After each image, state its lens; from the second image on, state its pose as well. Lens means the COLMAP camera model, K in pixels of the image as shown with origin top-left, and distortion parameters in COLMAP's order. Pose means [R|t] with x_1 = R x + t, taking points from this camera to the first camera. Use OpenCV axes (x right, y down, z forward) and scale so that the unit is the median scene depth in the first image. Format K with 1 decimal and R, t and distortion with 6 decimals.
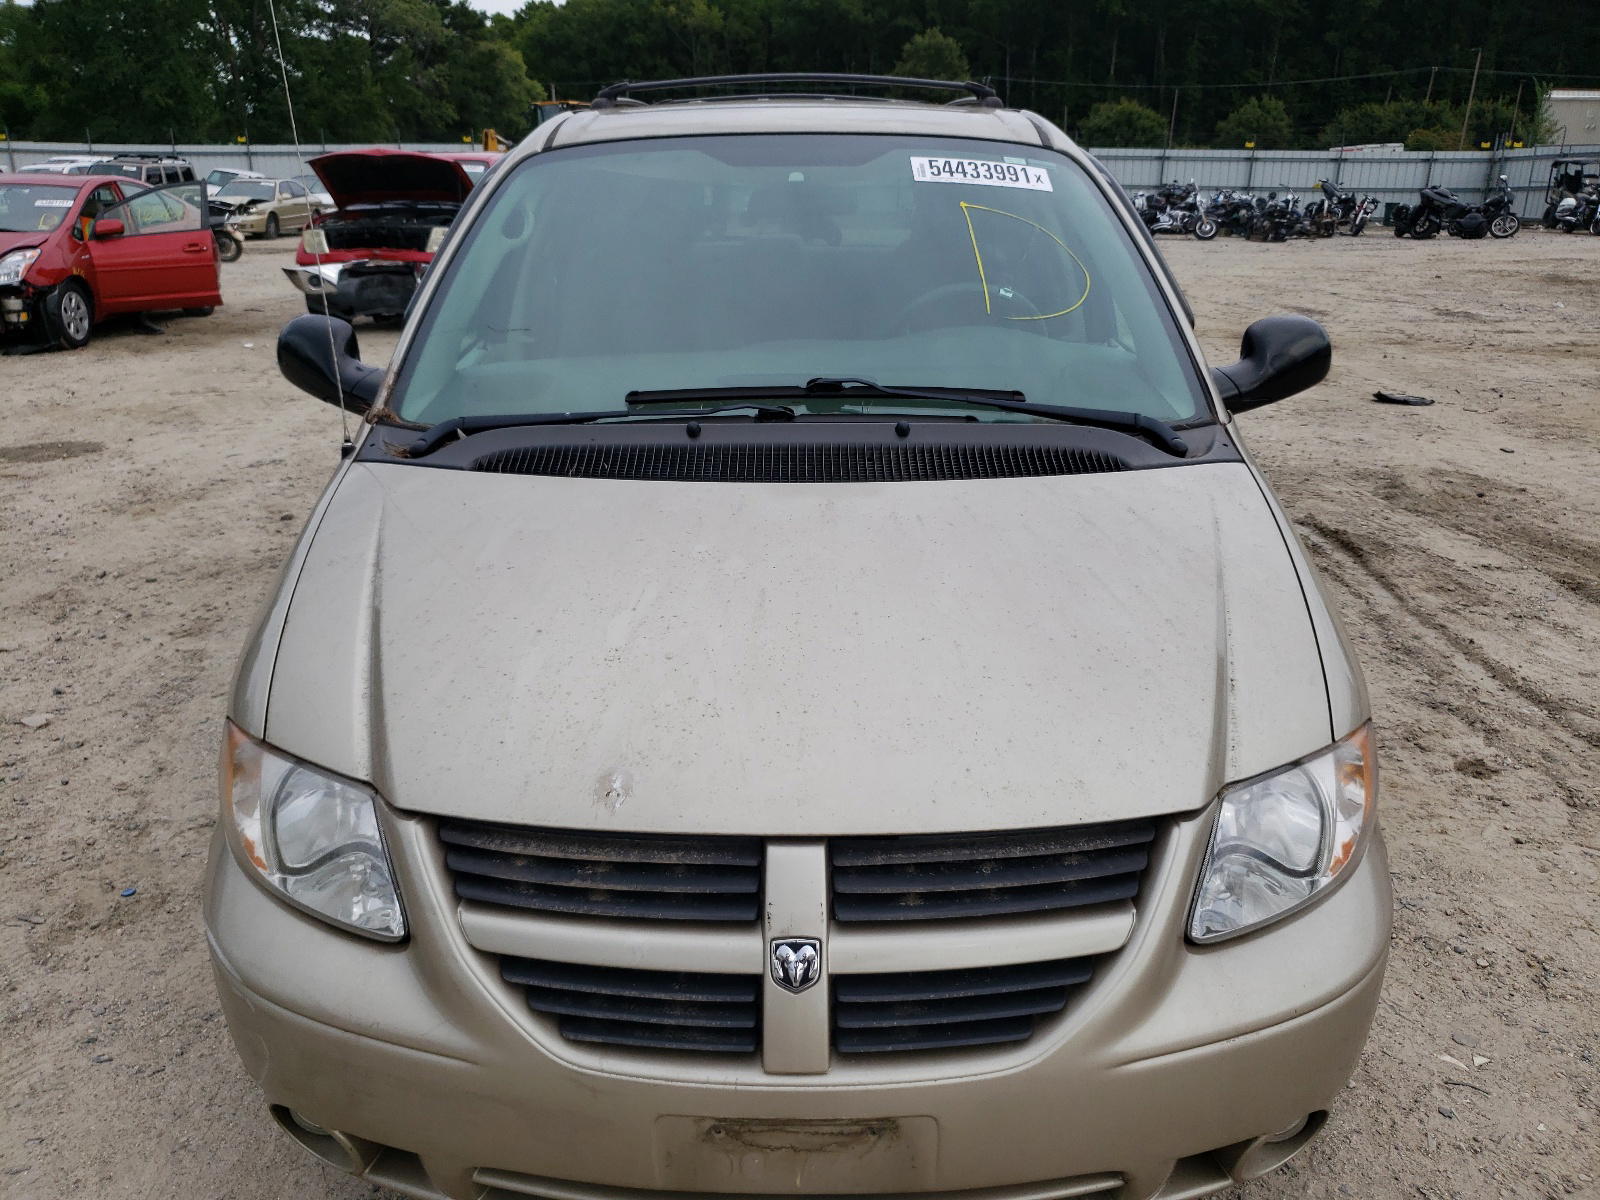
lens RADIAL K [[1268.0, 0, 800.0], [0, 1268.0, 600.0], [0, 0, 1]] dist [-0.019930, 0.055680]
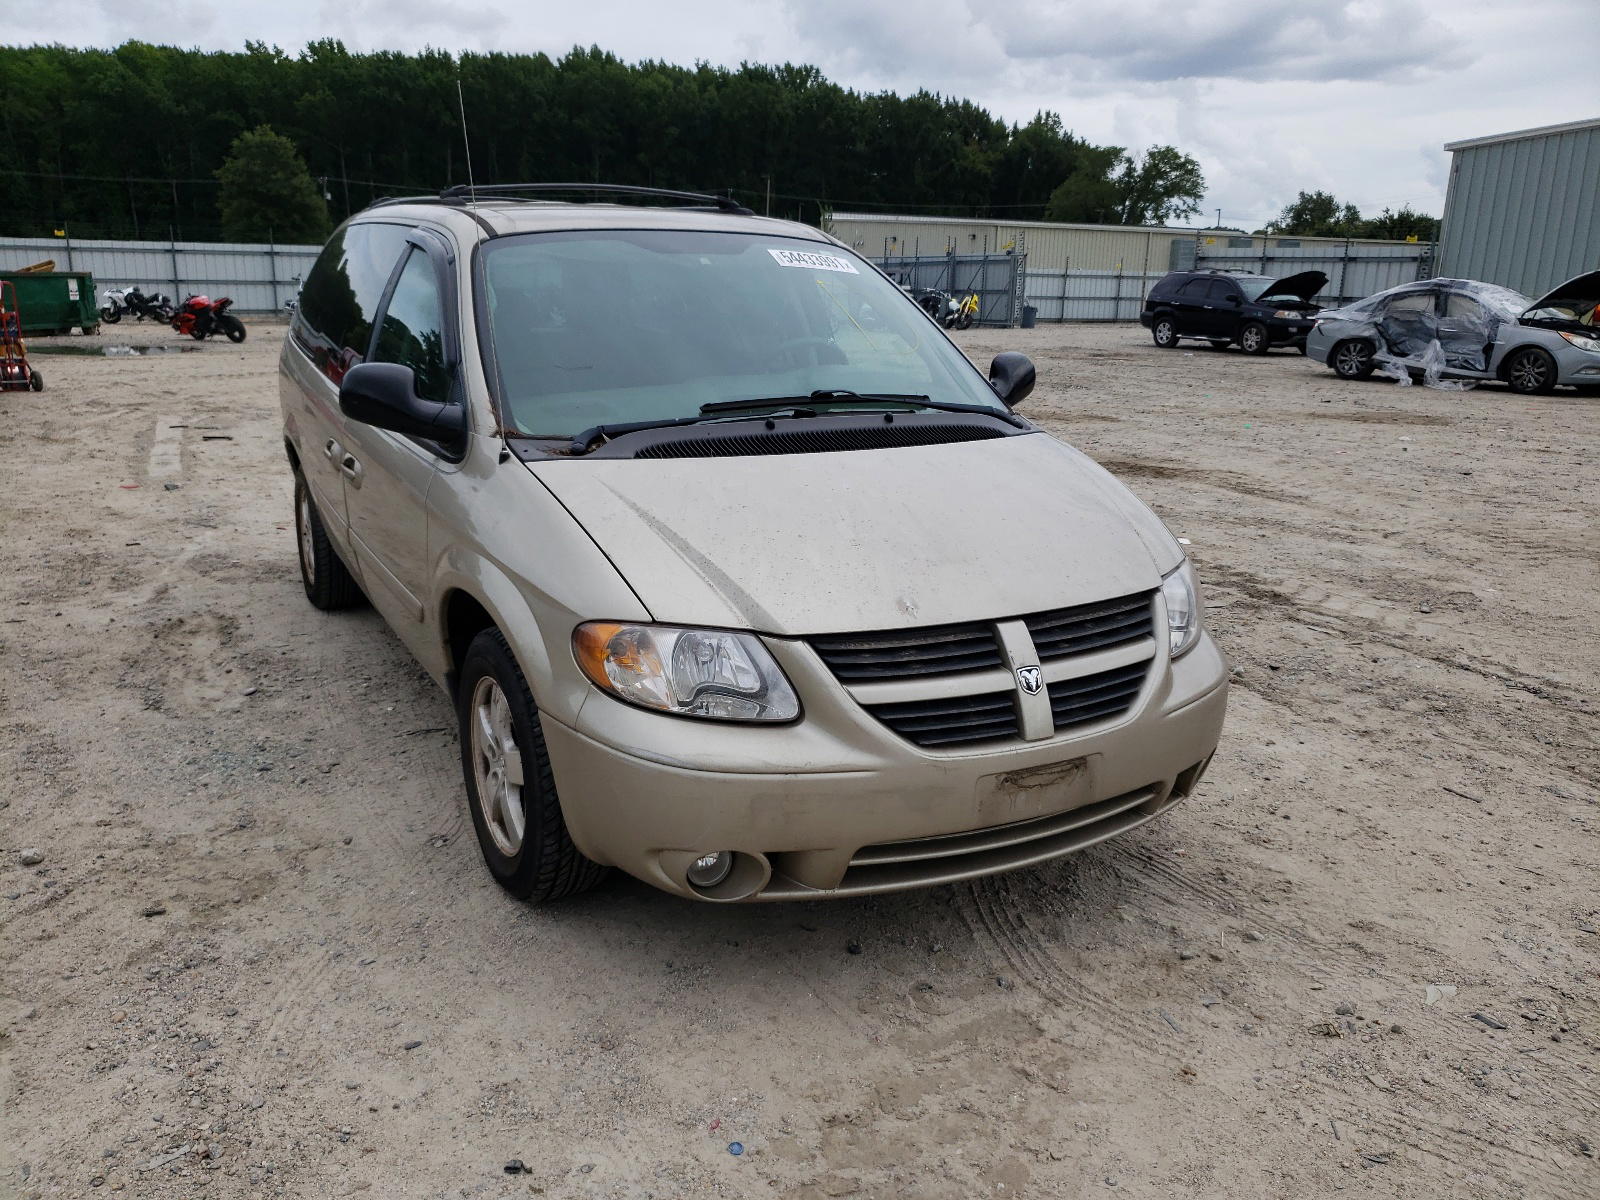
lens RADIAL K [[1268.0, 0, 800.0], [0, 1268.0, 600.0], [0, 0, 1]] dist [-0.019930, 0.055680]
pose [[0.883003, -0.105998, 0.457241, -0.717186], [0.139714, 0.989365, -0.040453, 0.129637], [-0.448090, 0.099603, 0.888422, -0.306319]]
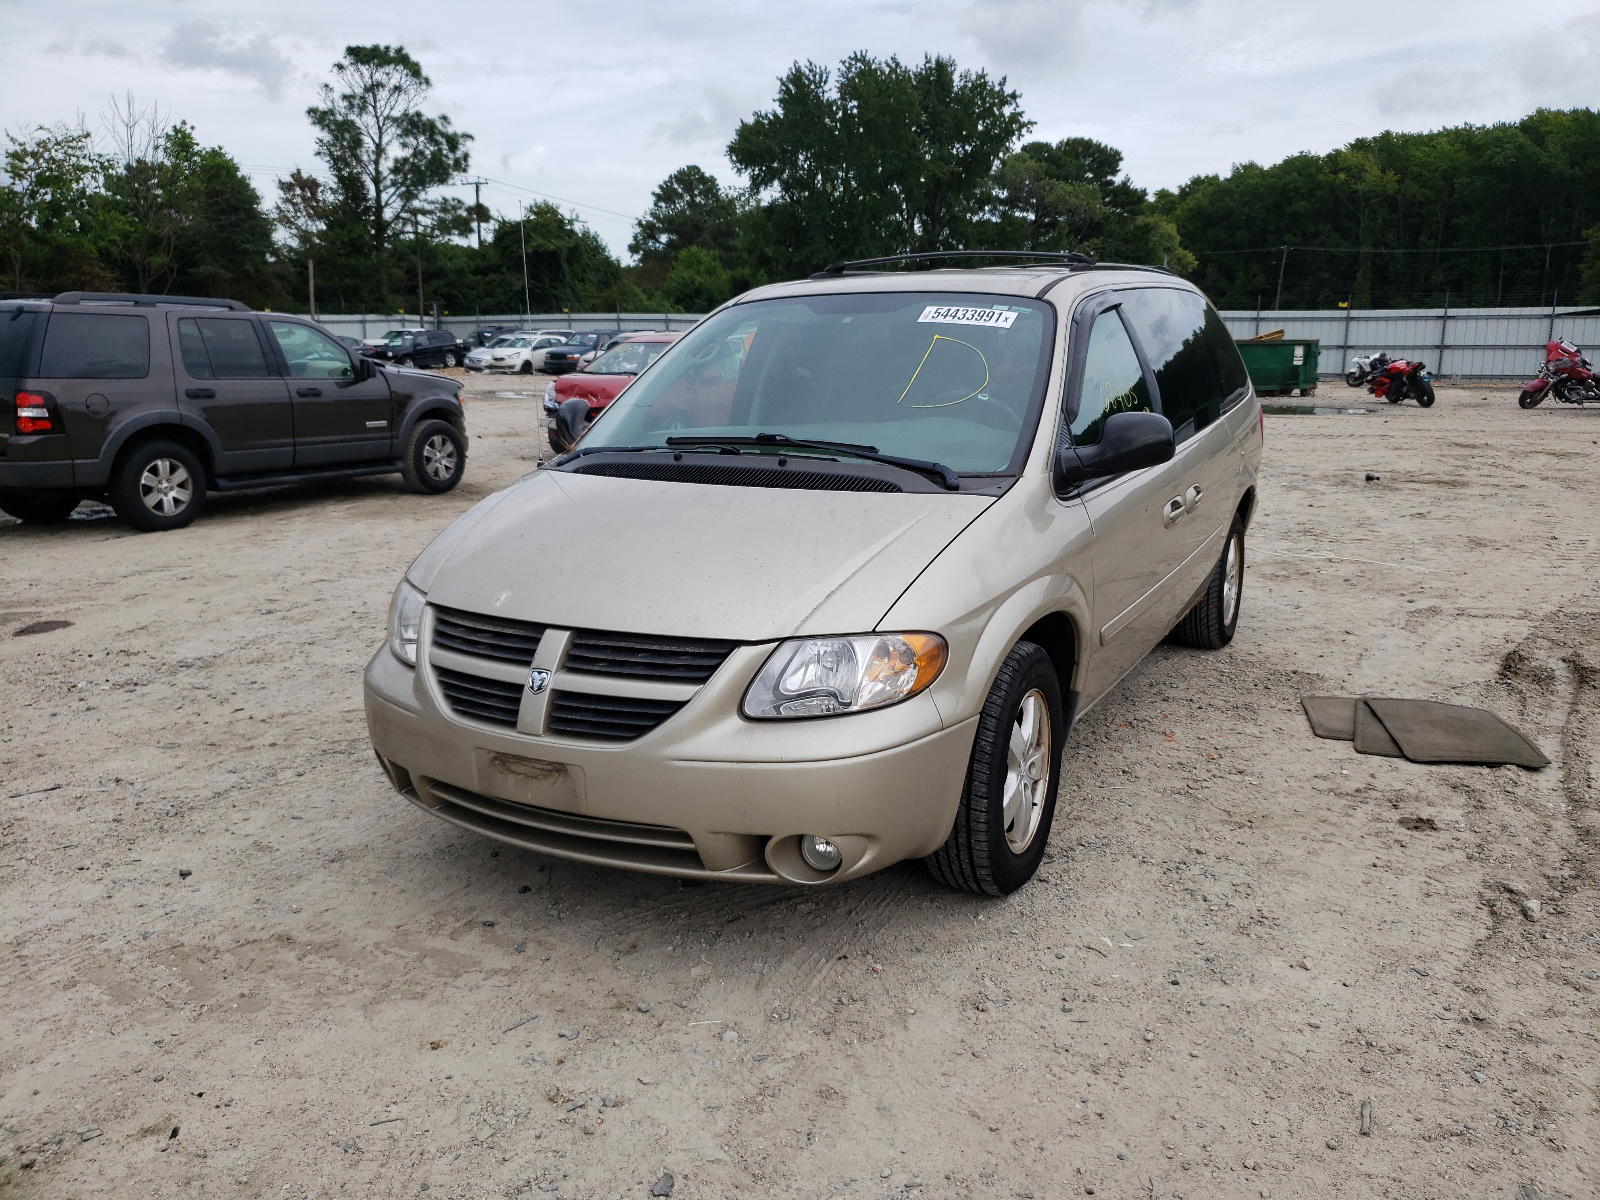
lens RADIAL K [[1285.9, 0, 807.4], [0, 1285.9, 569.5], [0, 0, 1]] dist [0.000796, 0.016742]
pose [[0.885535, 0.083302, -0.457043, 0.847069], [-0.149533, 0.982547, -0.110643, 0.177643], [0.439849, 0.166321, 0.882536, -0.432149]]
